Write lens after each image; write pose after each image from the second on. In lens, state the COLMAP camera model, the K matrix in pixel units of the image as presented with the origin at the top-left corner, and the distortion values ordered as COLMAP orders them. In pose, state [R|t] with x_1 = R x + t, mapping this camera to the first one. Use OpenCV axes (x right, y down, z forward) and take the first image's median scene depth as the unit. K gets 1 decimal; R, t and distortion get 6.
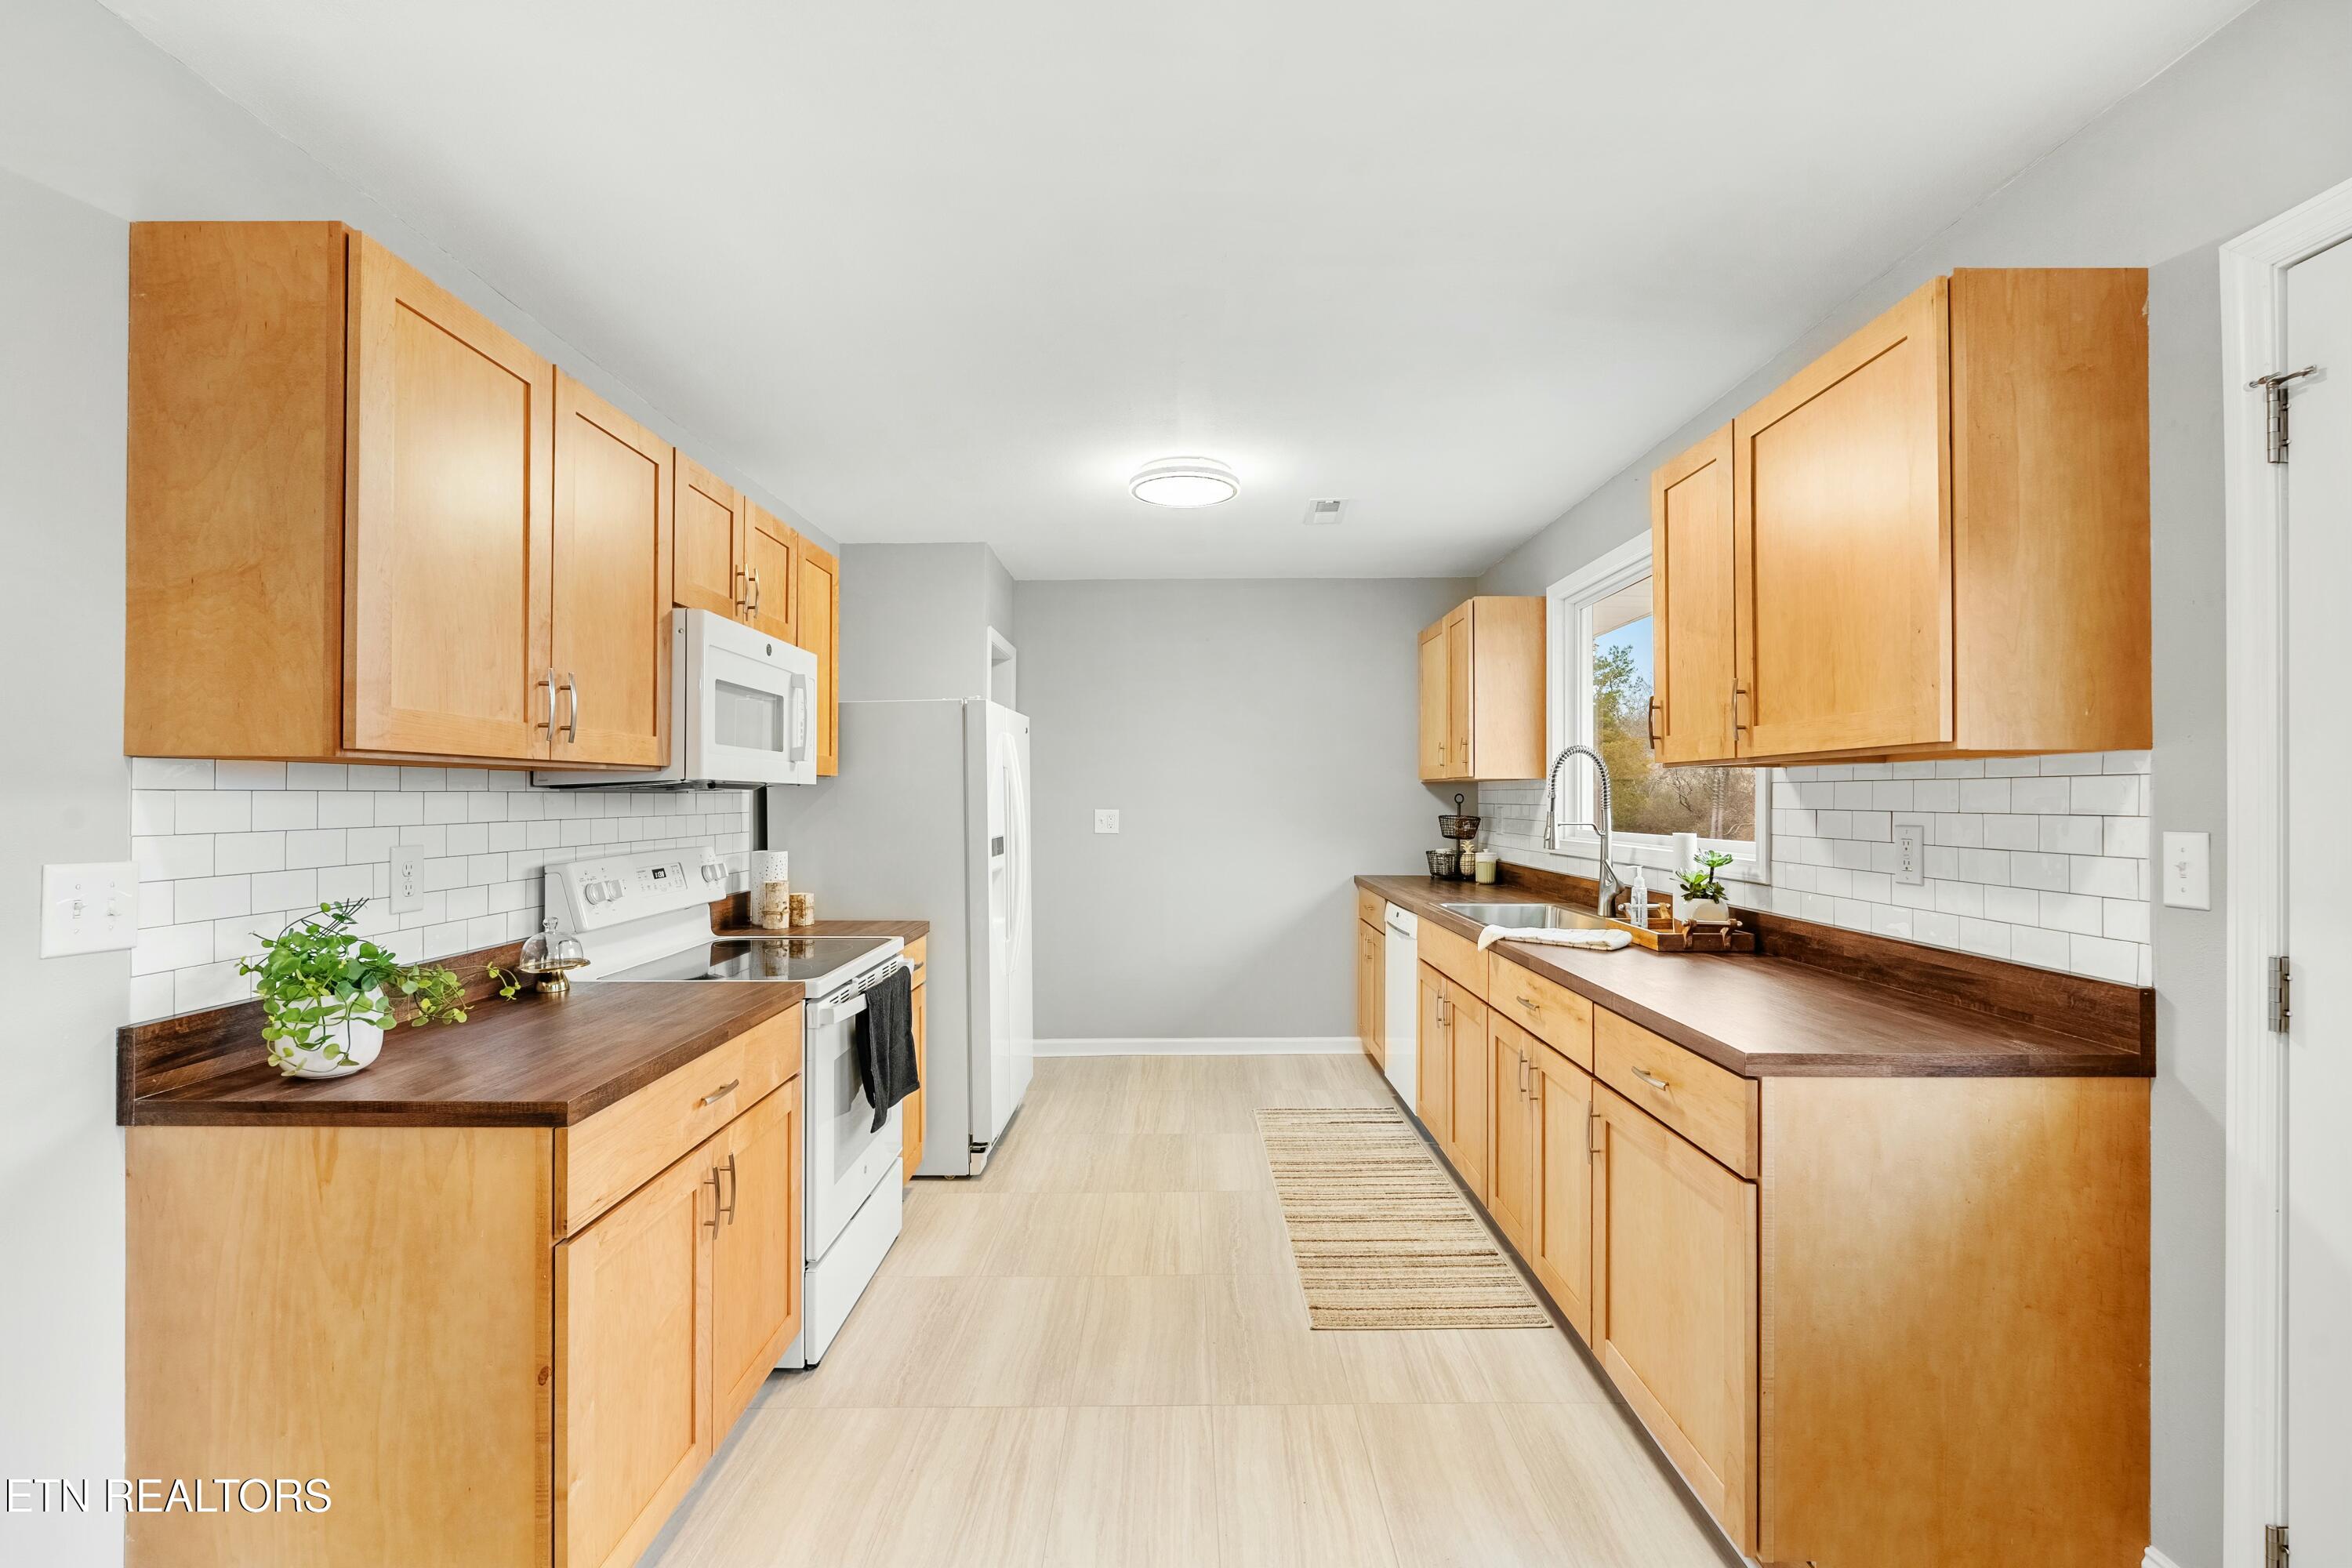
lens RADIAL K [[1033.3, 0, 1170.5], [0, 1033.3, 775.3], [0, 0, 1]] dist [-0.004107, 0.000213]
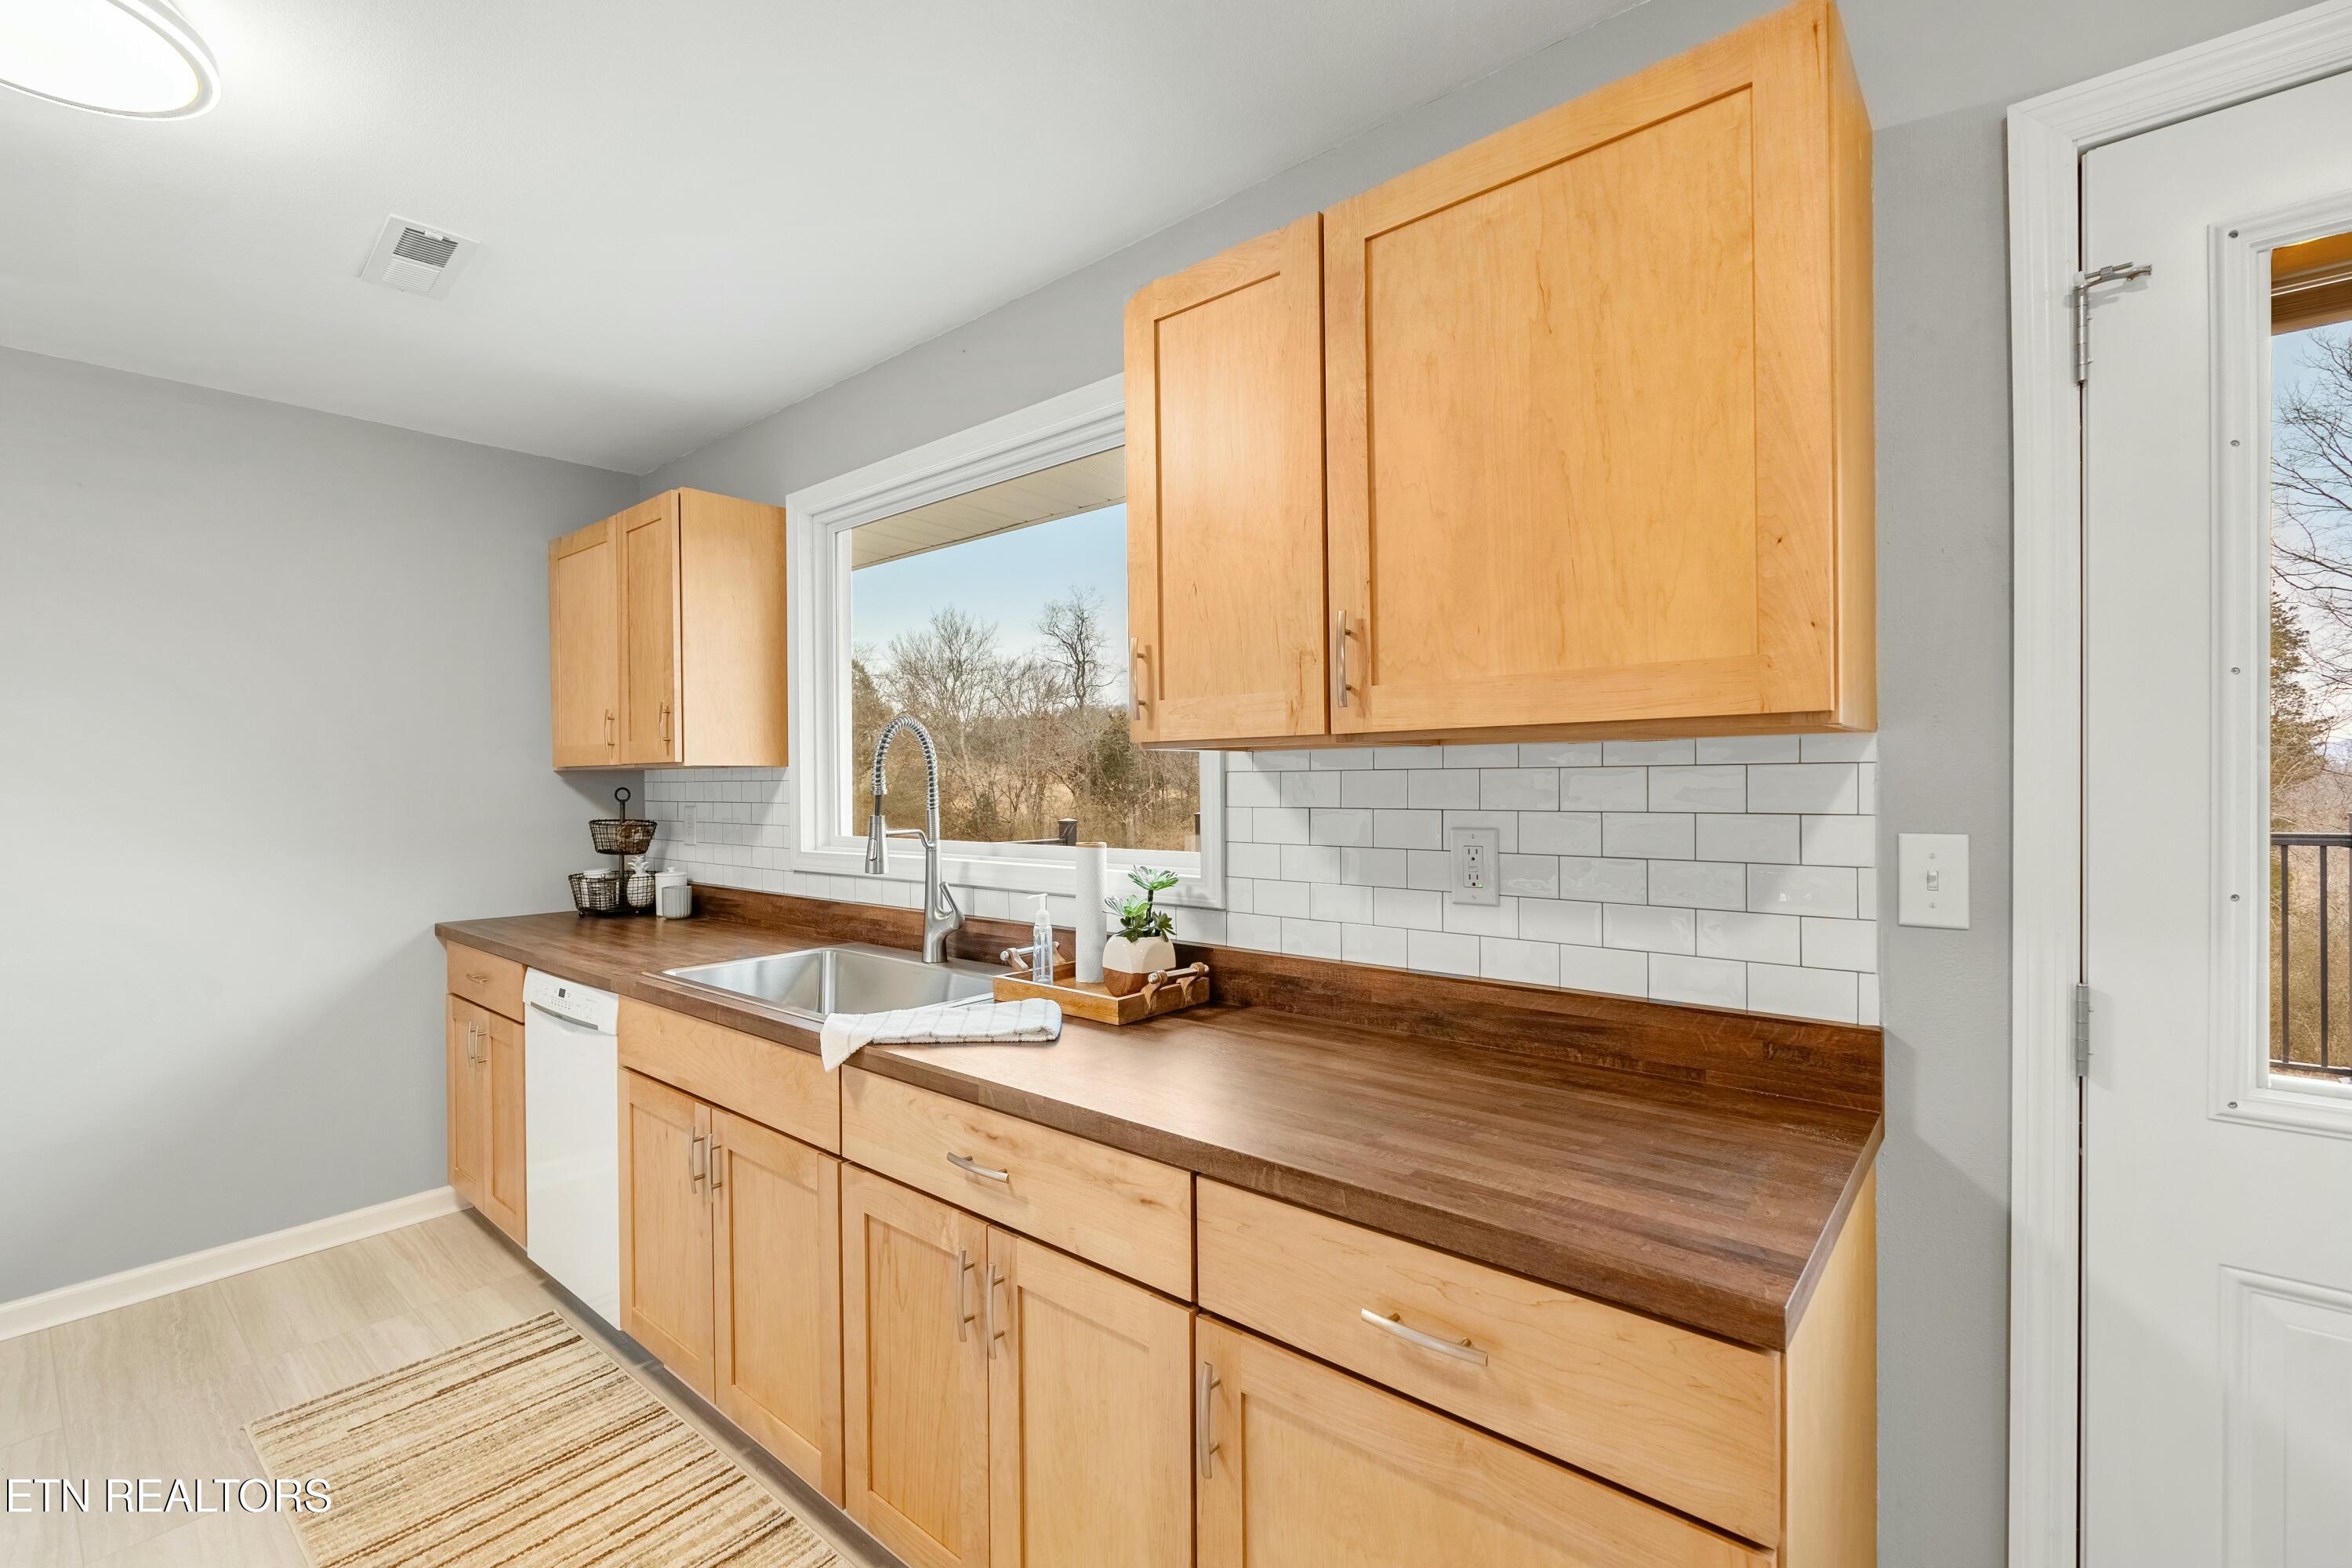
lens RADIAL K [[1033.3, 0, 1170.5], [0, 1033.3, 775.3], [0, 0, 1]] dist [-0.004107, 0.000213]
pose [[0.644416, -0.009186, 0.764620, -0.011547], [-0.002026, 0.999904, 0.013720, -0.000526], [-0.764673, -0.010391, 0.644335, 0.437180]]
